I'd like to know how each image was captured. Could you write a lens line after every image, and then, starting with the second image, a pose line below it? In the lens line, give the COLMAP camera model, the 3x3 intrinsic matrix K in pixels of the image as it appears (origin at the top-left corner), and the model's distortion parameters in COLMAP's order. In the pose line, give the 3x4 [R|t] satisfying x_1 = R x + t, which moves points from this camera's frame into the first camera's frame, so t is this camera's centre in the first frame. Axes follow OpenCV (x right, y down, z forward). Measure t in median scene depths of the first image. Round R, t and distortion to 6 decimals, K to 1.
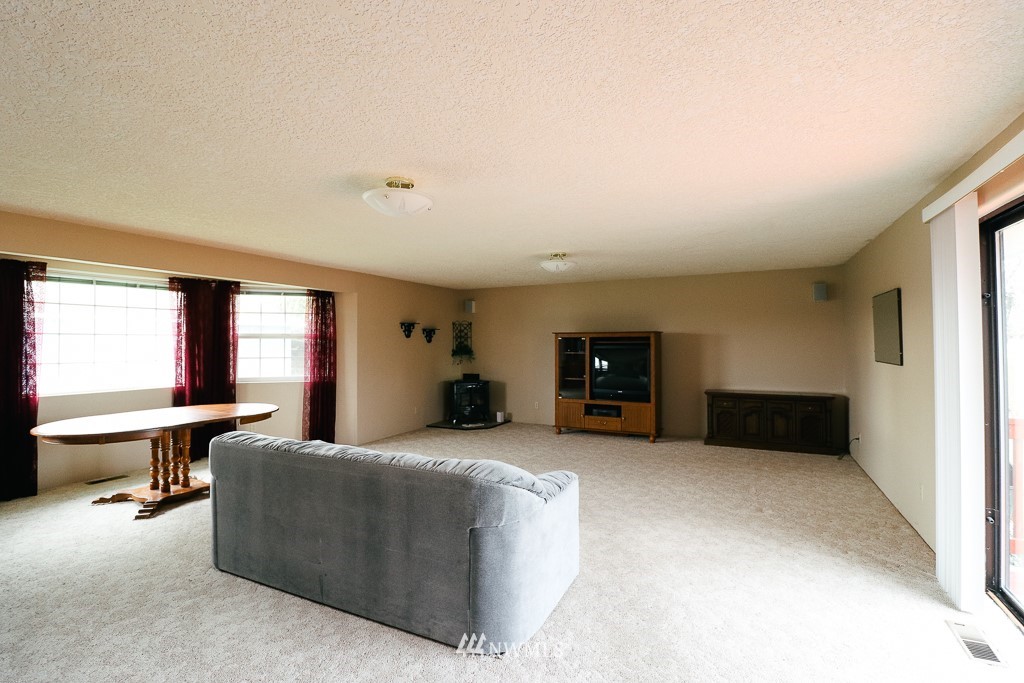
lens RADIAL K [[466.5, 0, 515.8], [0, 466.5, 338.0], [0, 0, 1]] dist [-0.024364, -0.001899]
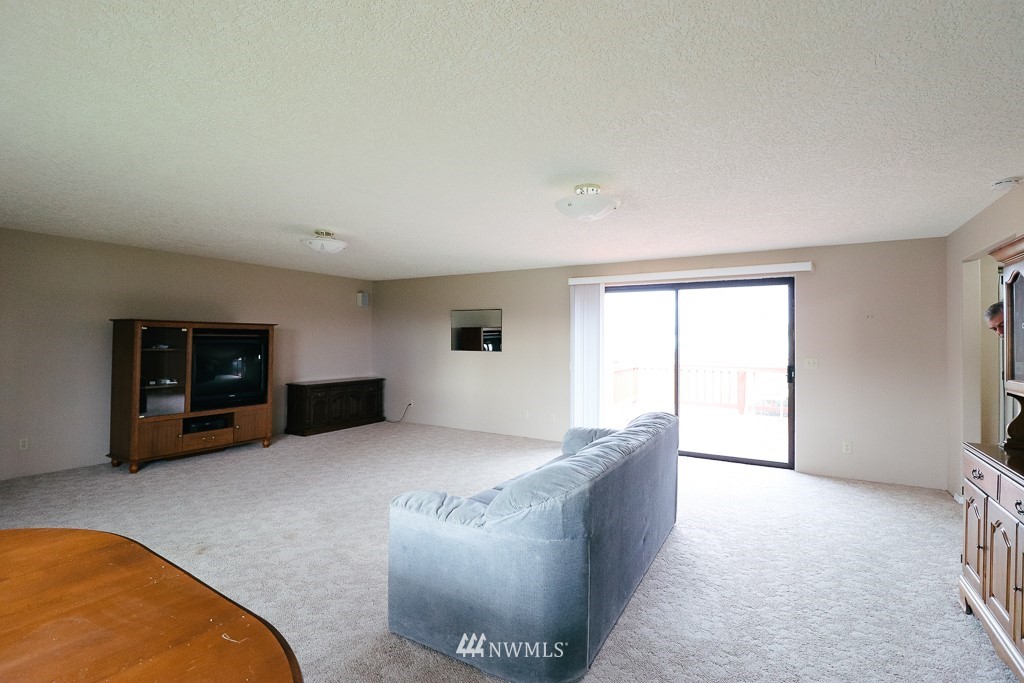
lens RADIAL K [[466.5, 0, 512.9], [0, 466.5, 340.0], [0, 0, 1]] dist [-0.024364, -0.001899]
pose [[0.093054, 0.003380, 0.995655, -0.556847], [-0.015945, 0.999871, -0.001904, 0.010951], [-0.995533, -0.015698, 0.093096, 0.441865]]
